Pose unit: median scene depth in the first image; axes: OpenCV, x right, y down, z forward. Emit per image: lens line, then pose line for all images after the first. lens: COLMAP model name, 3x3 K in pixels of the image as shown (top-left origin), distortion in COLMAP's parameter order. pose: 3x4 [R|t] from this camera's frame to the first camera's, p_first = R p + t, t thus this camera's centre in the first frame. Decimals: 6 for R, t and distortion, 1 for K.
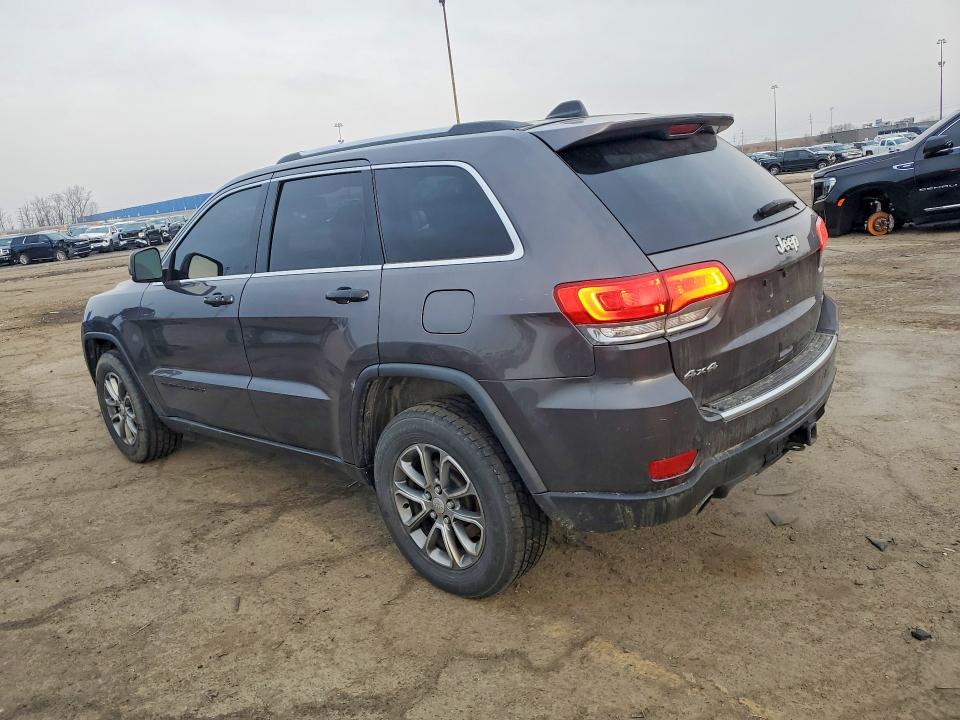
lens RADIAL K [[739.8, 0, 474.2], [0, 739.8, 360.2], [0, 0, 1]] dist [0.008105, 0.011166]
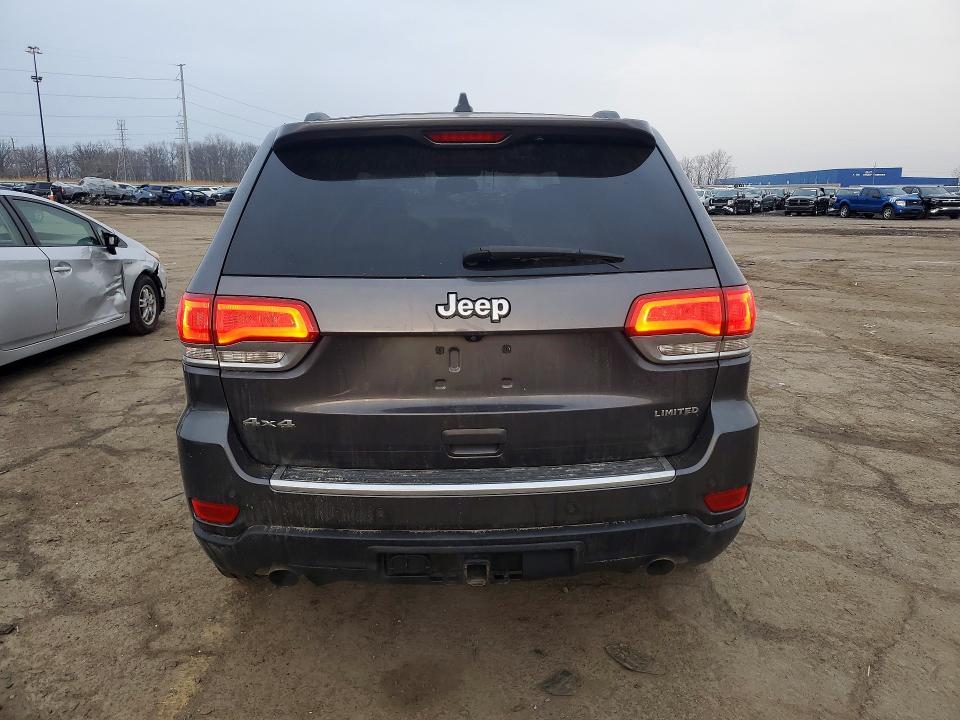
lens RADIAL K [[739.8, 0, 474.2], [0, 739.8, 360.2], [0, 0, 1]] dist [0.008105, 0.011166]
pose [[0.703480, 0.269831, -0.657500, 0.703190], [-0.245140, 0.960475, 0.131886, -0.156107], [0.667099, 0.068400, 0.741822, 0.363622]]
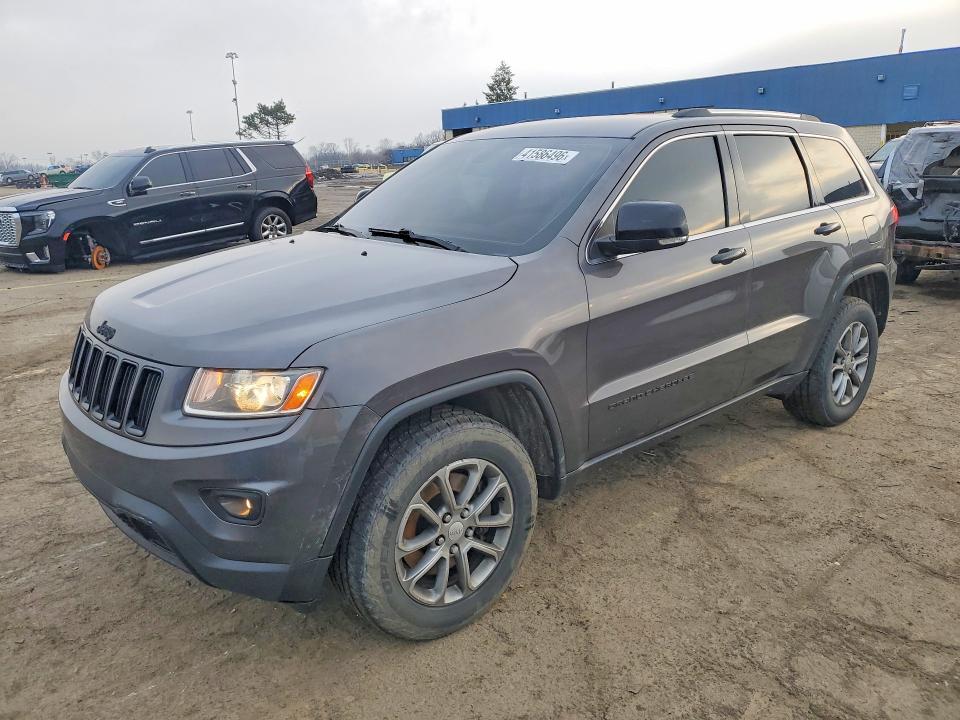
lens RADIAL K [[739.8, 0, 474.2], [0, 739.8, 360.2], [0, 0, 1]] dist [0.008105, 0.011166]
pose [[0.118444, -0.157169, 0.980443, -1.375935], [0.246995, 0.961022, 0.124218, -0.158339], [-0.961751, 0.227451, 0.152647, 1.268309]]
